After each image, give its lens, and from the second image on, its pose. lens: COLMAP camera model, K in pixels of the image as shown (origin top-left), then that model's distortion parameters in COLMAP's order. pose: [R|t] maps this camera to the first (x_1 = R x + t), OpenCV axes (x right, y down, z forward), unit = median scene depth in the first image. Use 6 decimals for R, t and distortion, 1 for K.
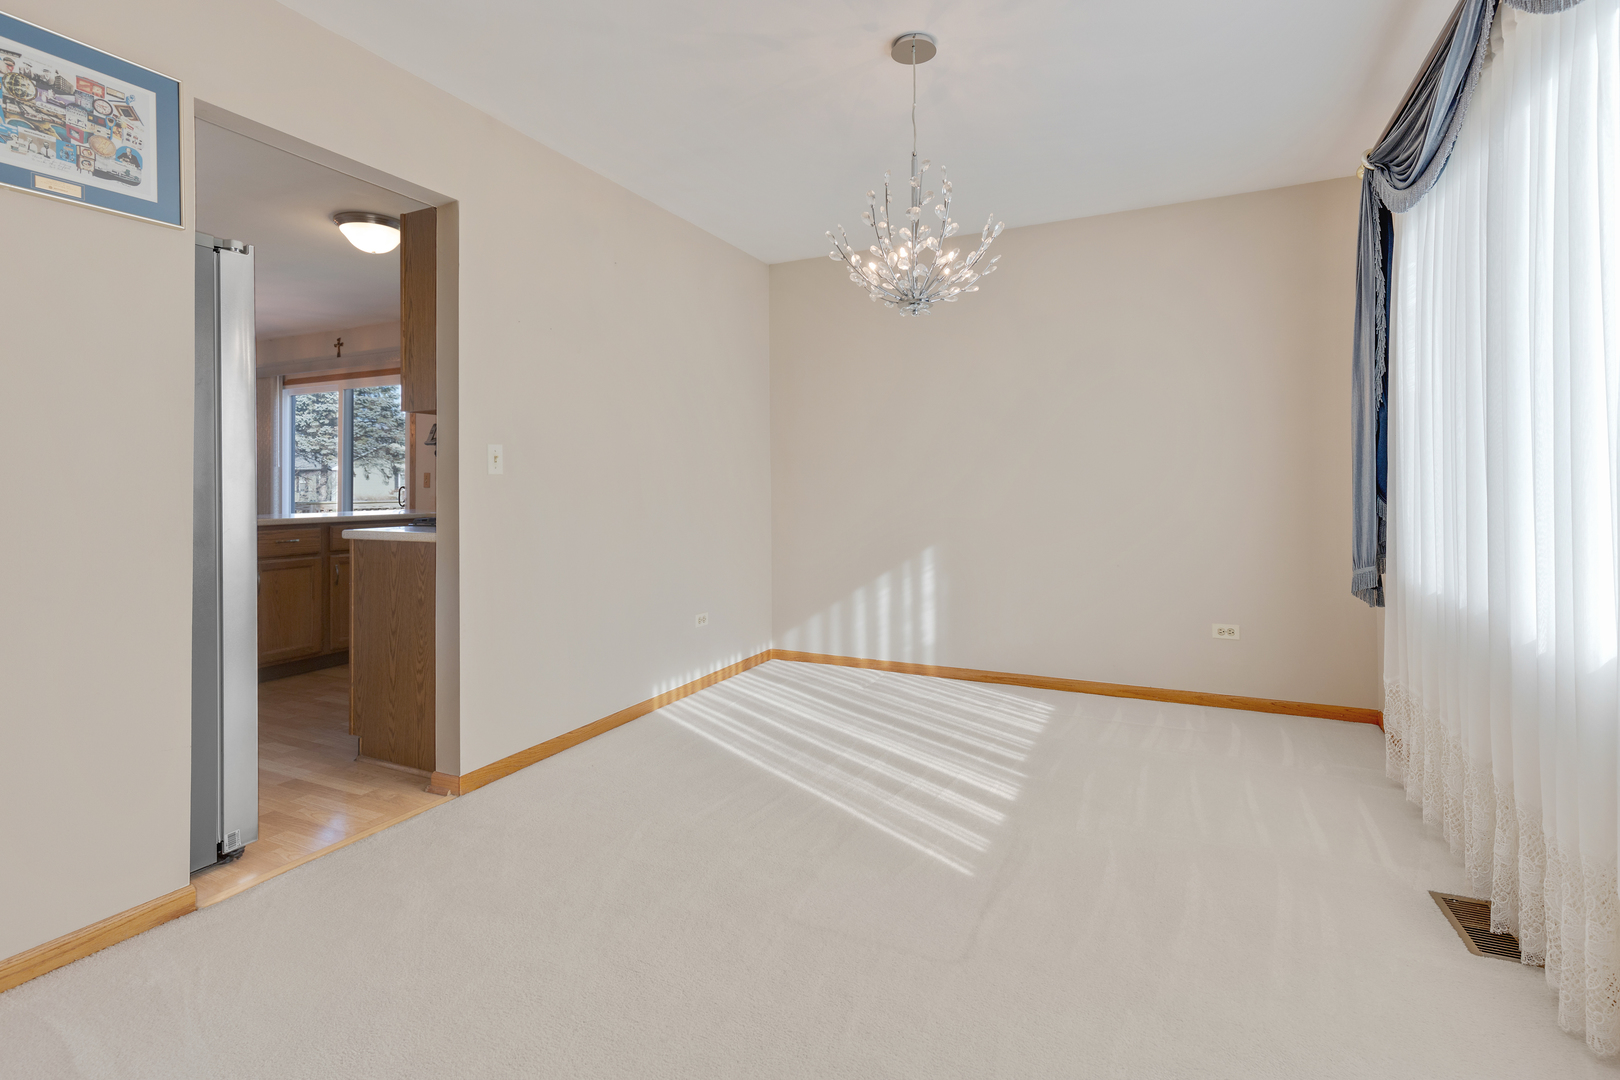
lens RADIAL K [[750.7, 0, 815.4], [0, 750.7, 477.4], [0, 0, 1]] dist [0.000468, 0.000049]
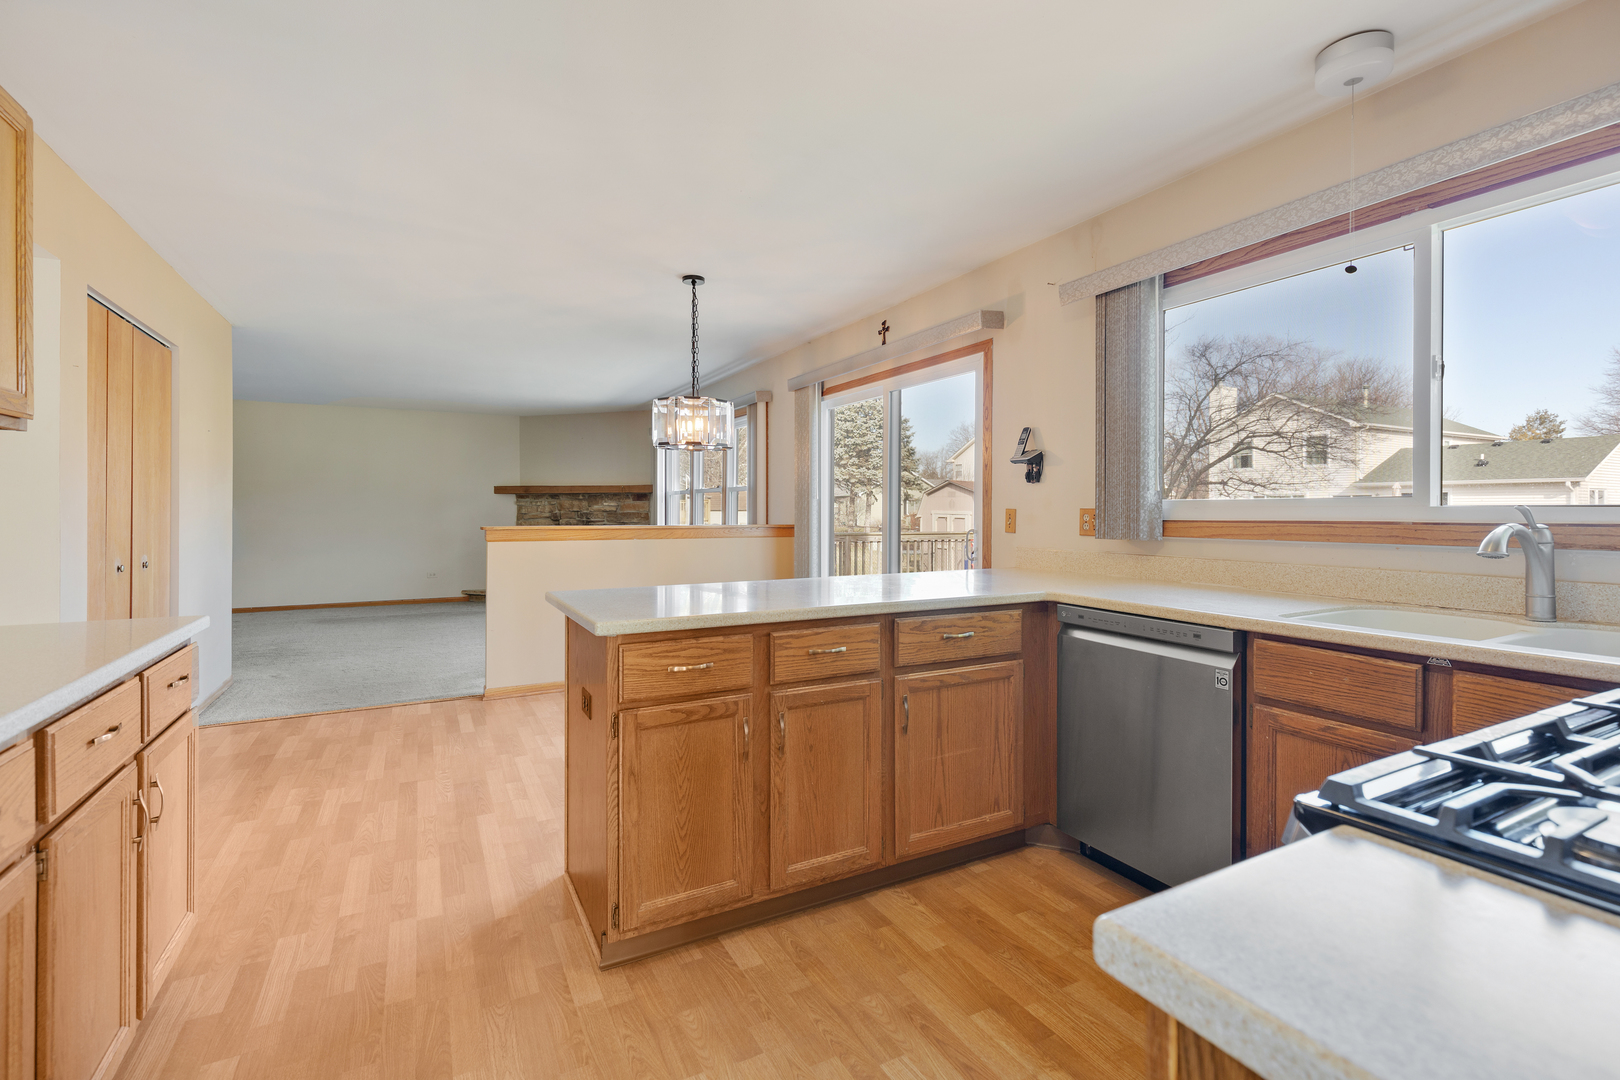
lens RADIAL K [[739.4, 0, 812.5], [0, 739.4, 510.9], [0, 0, 1]] dist [-0.001300, -0.000124]
pose [[0.807299, 0.004550, -0.590126, -0.257681], [0.003018, 0.999925, 0.011838, -0.010630], [0.590135, -0.011337, 0.807225, 0.366127]]
